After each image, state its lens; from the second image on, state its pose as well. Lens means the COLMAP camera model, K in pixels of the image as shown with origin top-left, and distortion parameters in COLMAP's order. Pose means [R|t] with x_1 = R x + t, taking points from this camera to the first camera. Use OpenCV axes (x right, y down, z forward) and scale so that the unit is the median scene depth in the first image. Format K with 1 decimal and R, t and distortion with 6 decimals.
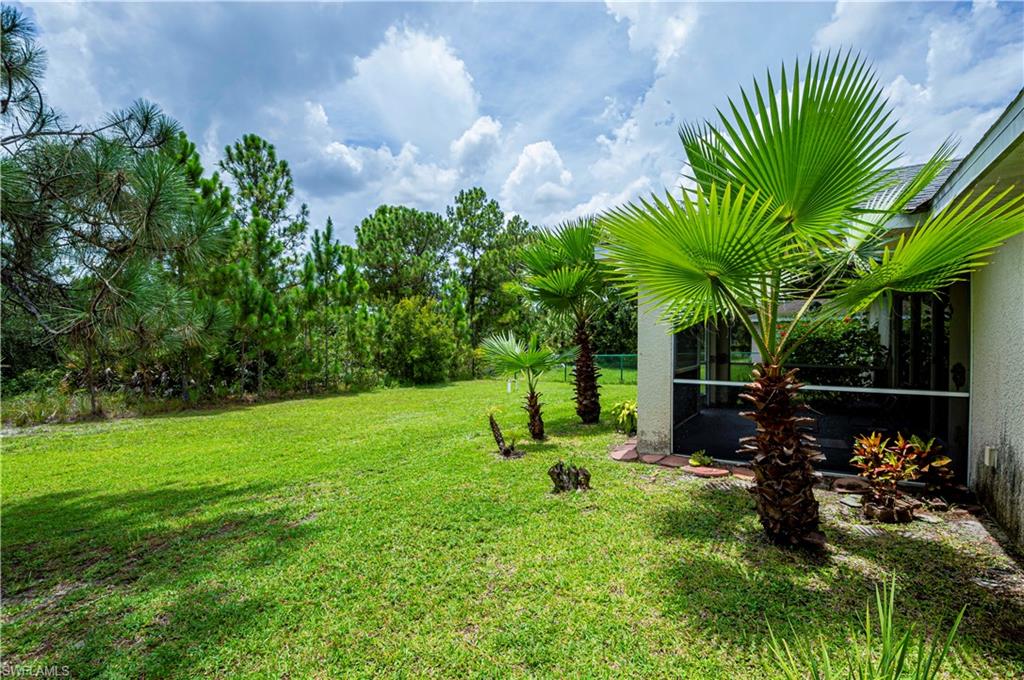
lens RADIAL K [[450.6, 0, 512.4], [0, 450.6, 348.5], [0, 0, 1]] dist [-0.015603, -0.003303]
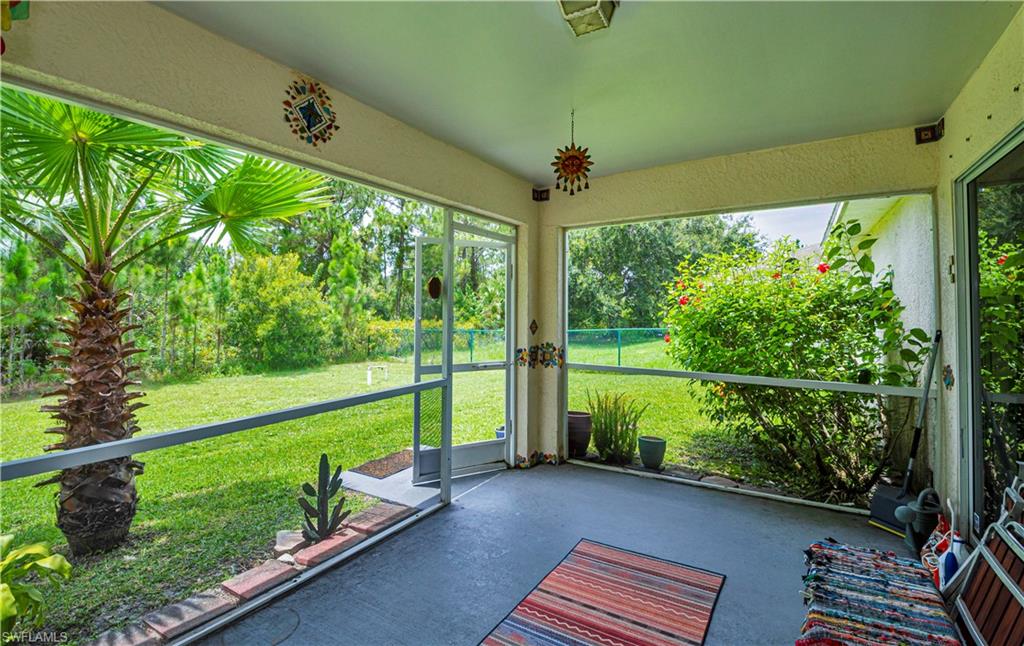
lens RADIAL K [[461.2, 0, 510.9], [0, 461.2, 317.5], [0, 0, 1]] dist [-0.051870, -0.001463]
pose [[0.999892, 0.000025, 0.014672, 0.426441], [0.000035, 0.999992, -0.004067, -0.012105], [-0.014672, 0.004067, 0.999884, 0.551207]]
